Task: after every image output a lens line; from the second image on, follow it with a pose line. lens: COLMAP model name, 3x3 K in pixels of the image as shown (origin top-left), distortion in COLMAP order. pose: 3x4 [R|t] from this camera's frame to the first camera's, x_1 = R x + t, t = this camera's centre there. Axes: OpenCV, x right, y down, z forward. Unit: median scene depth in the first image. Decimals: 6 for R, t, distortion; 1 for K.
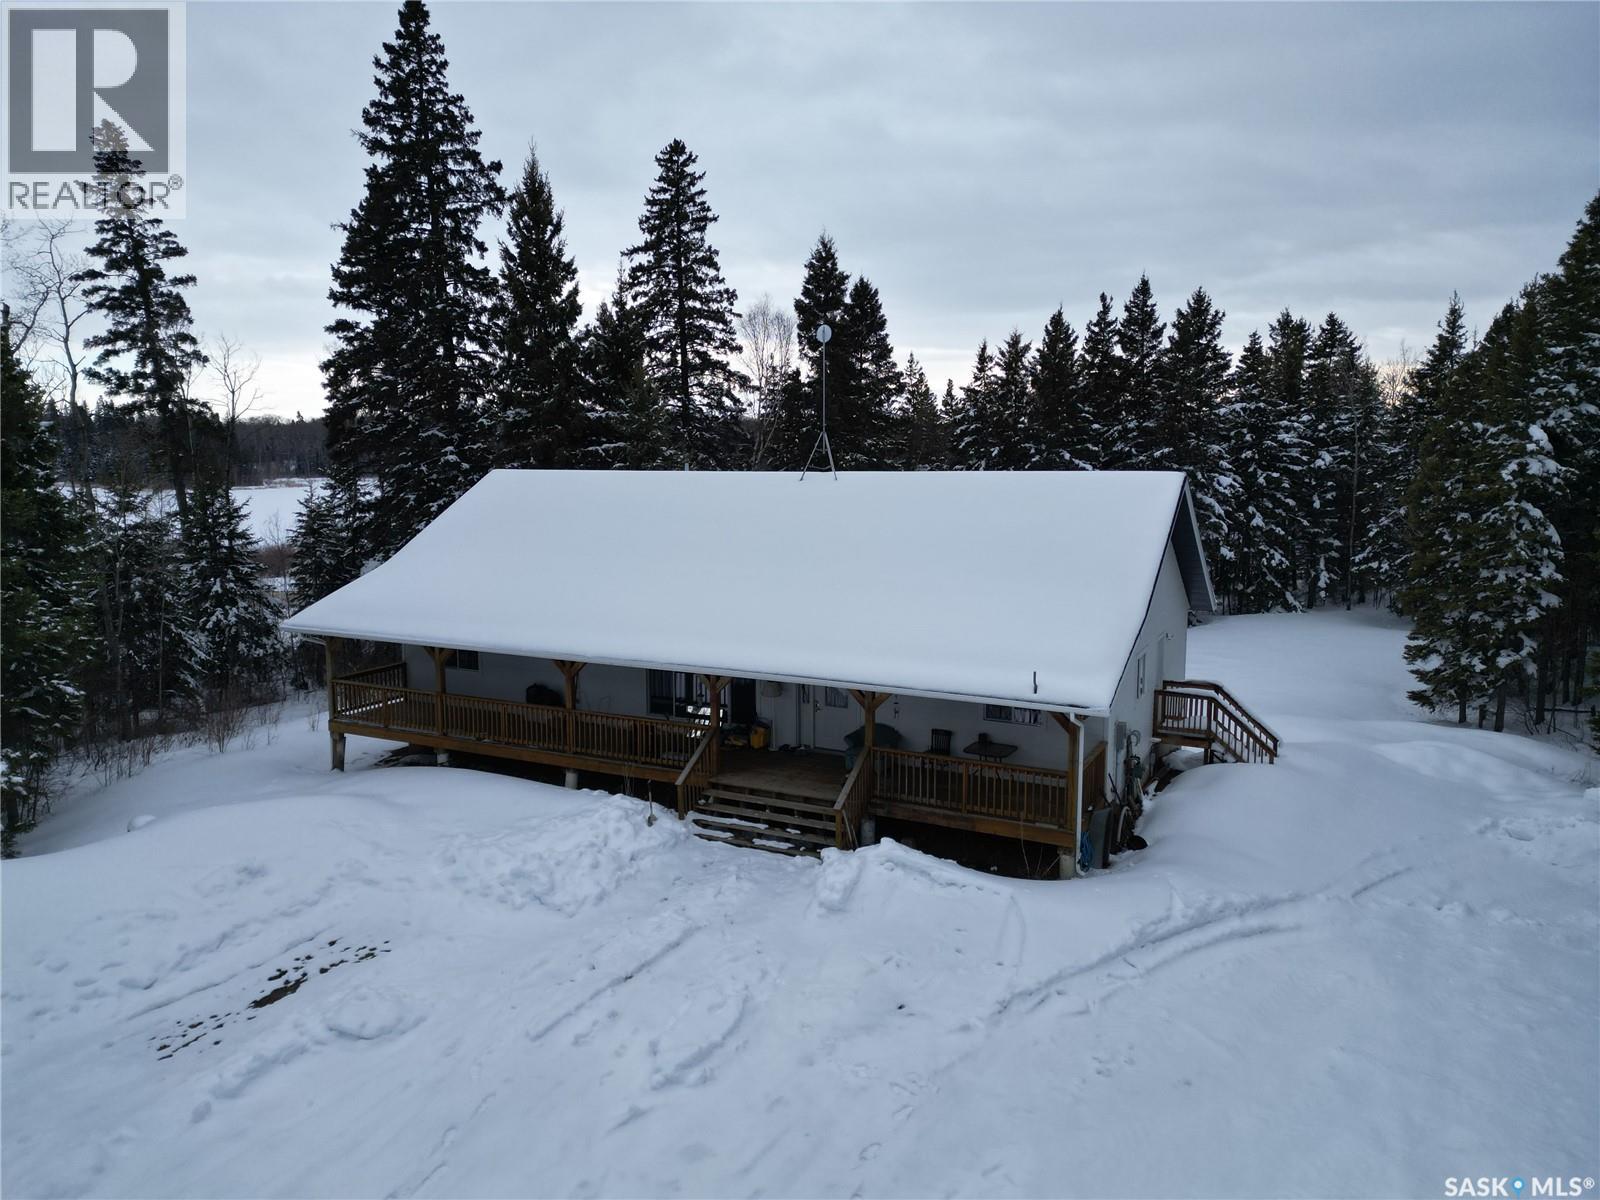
lens RADIAL K [[1125.9, 0, 806.7], [0, 1125.9, 603.4], [0, 0, 1]] dist [0.068833, -0.035924]
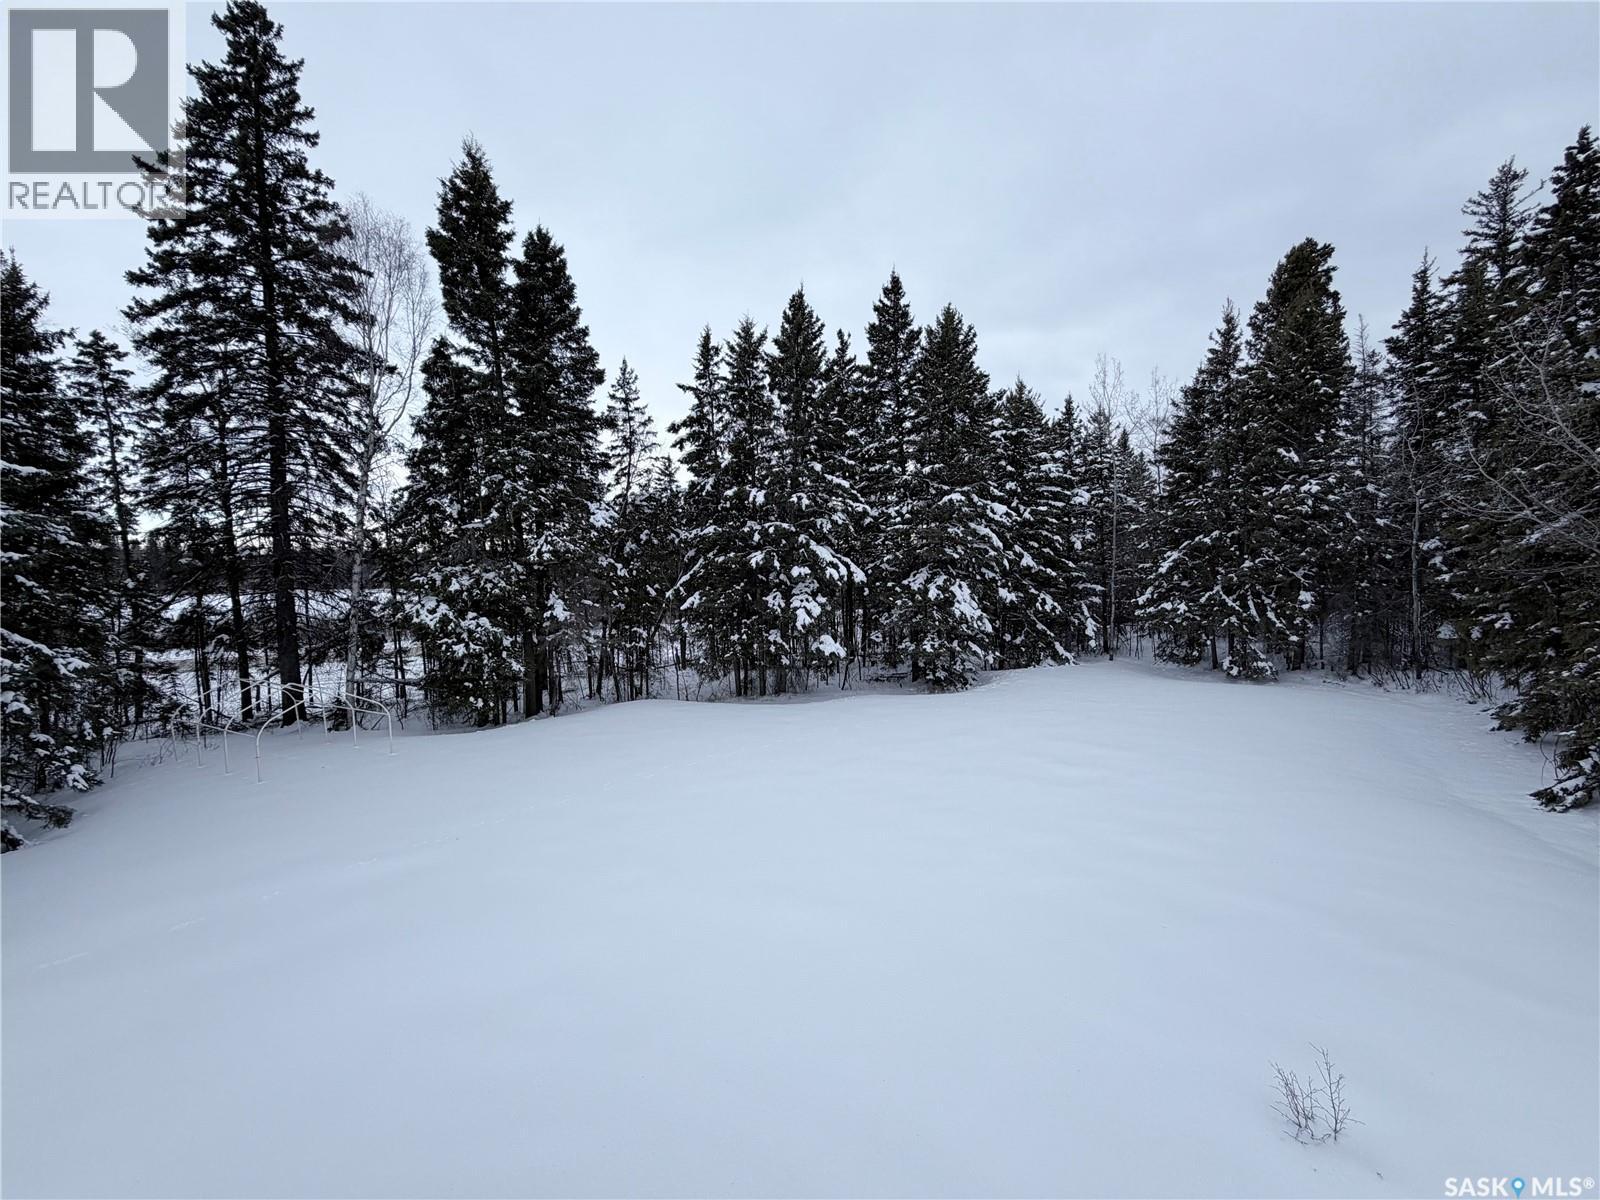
lens RADIAL K [[643.7, 0, 798.0], [0, 643.7, 604.9], [0, 0, 1]] dist [0.001684, -0.000816]
pose [[0.971825, -0.008639, 0.235547, 0.143517], [0.030975, 0.995342, -0.091292, 0.001000], [-0.233661, 0.096016, 0.967566, 0.742444]]
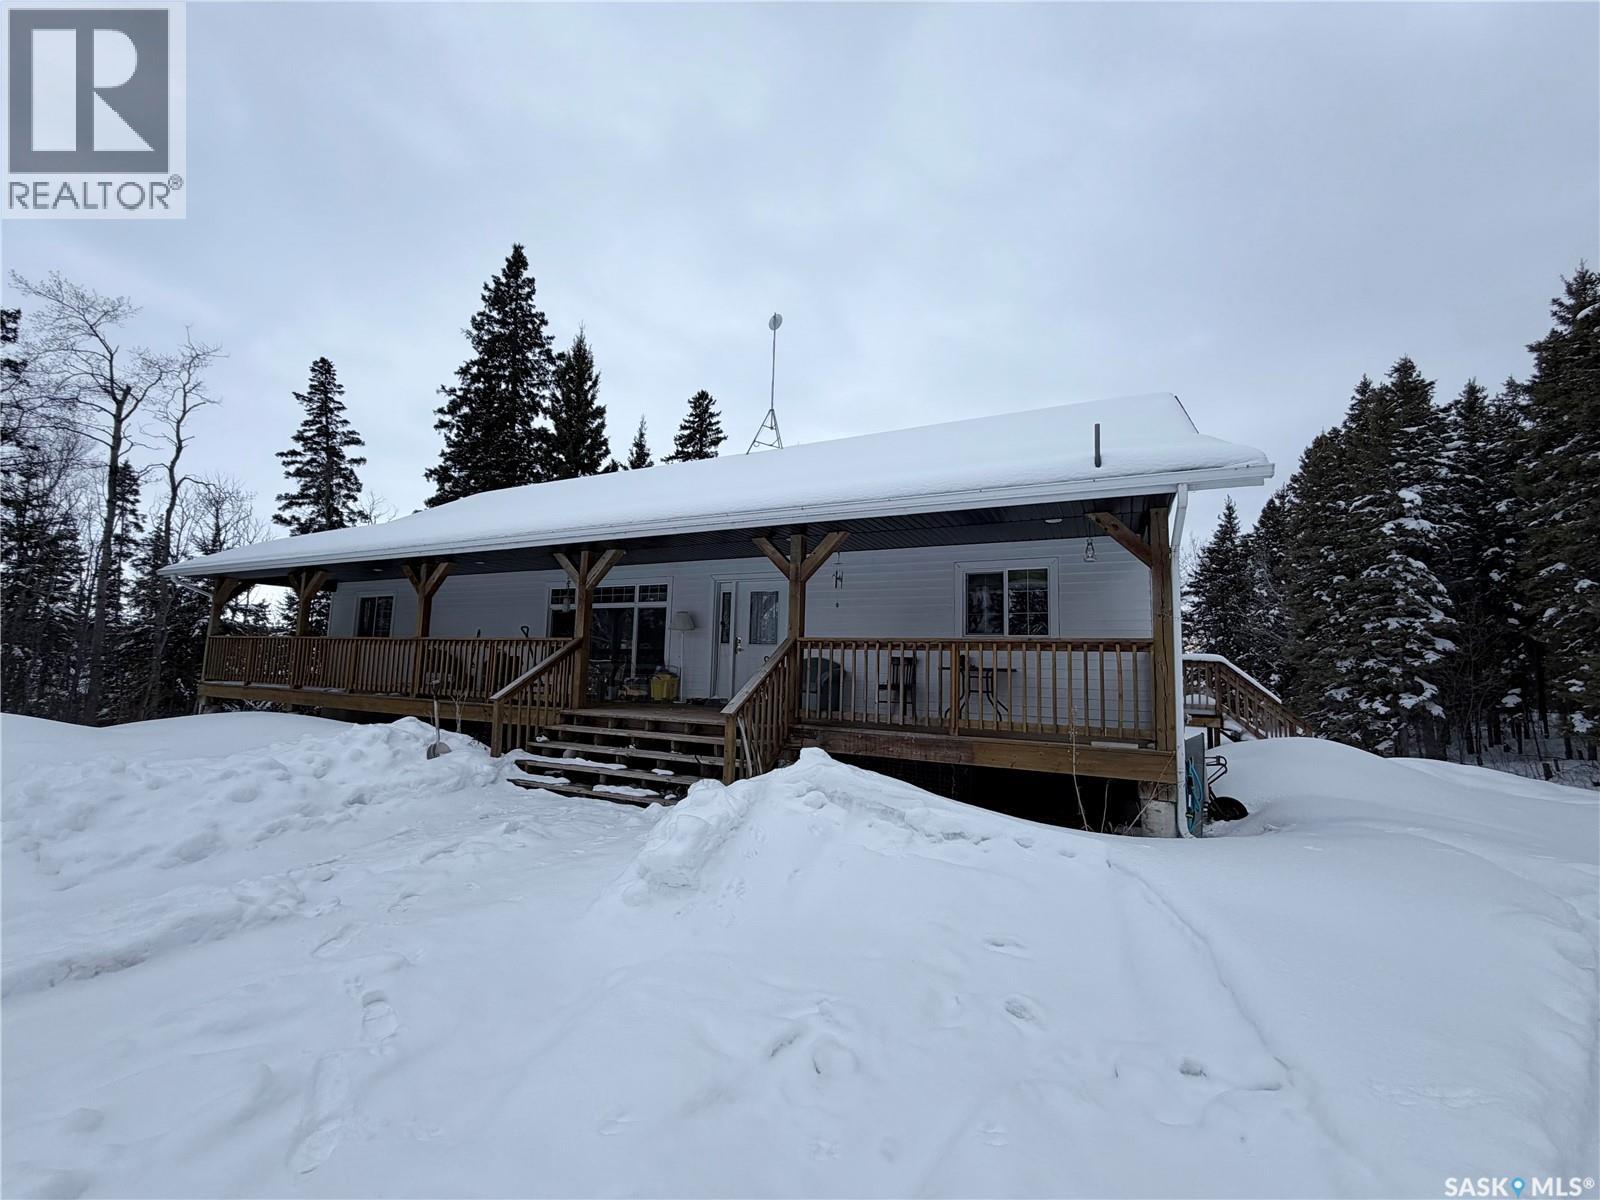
lens RADIAL K [[643.7, 0, 800.6], [0, 643.7, 604.4], [0, 0, 1]] dist [0.001684, -0.000816]
pose [[0.999469, 0.032165, 0.005223, 0.026167], [-0.029995, 0.970733, -0.238281, 0.090108], [-0.012735, 0.237998, 0.971182, 0.299222]]
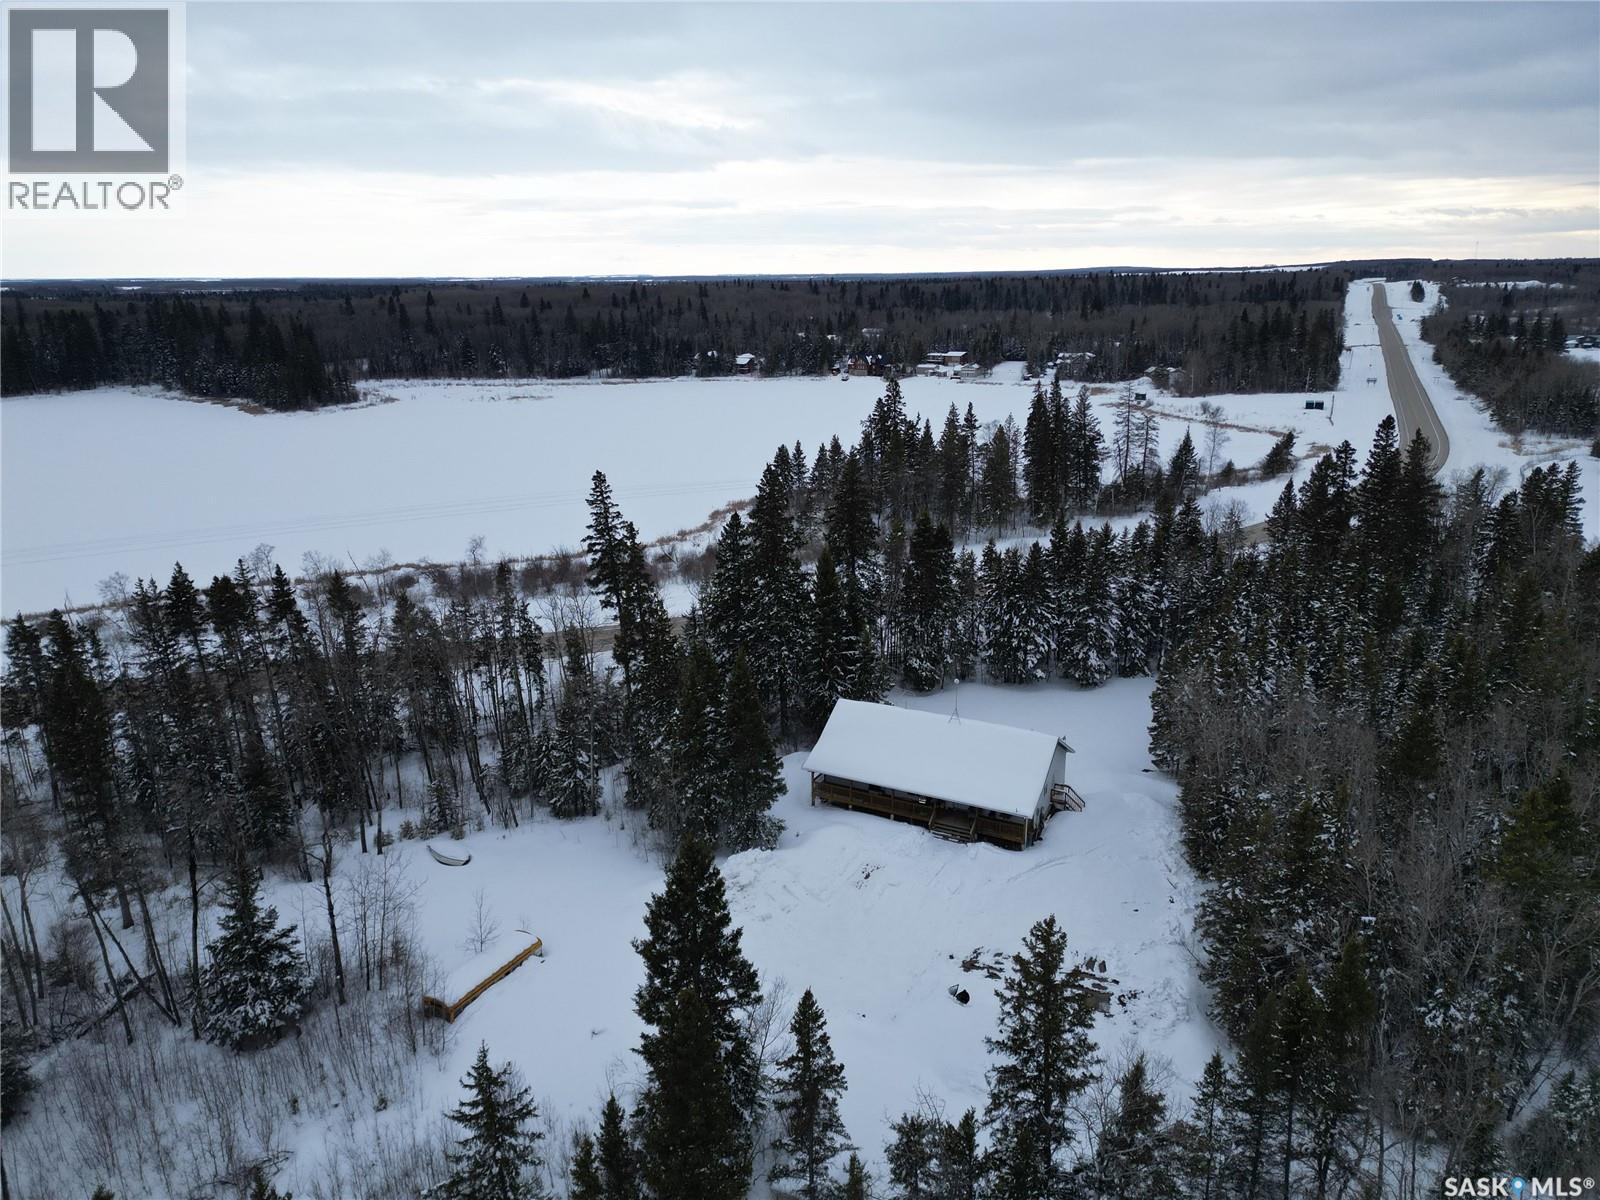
lens RADIAL K [[1125.9, 0, 804.0], [0, 1125.9, 598.5], [0, 0, 1]] dist [0.068833, -0.035924]
pose [[0.999997, 0.001317, 0.002245, -0.264636], [-0.001622, 0.989903, 0.141740, -0.561632], [-0.002036, -0.141743, 0.989901, -1.341318]]
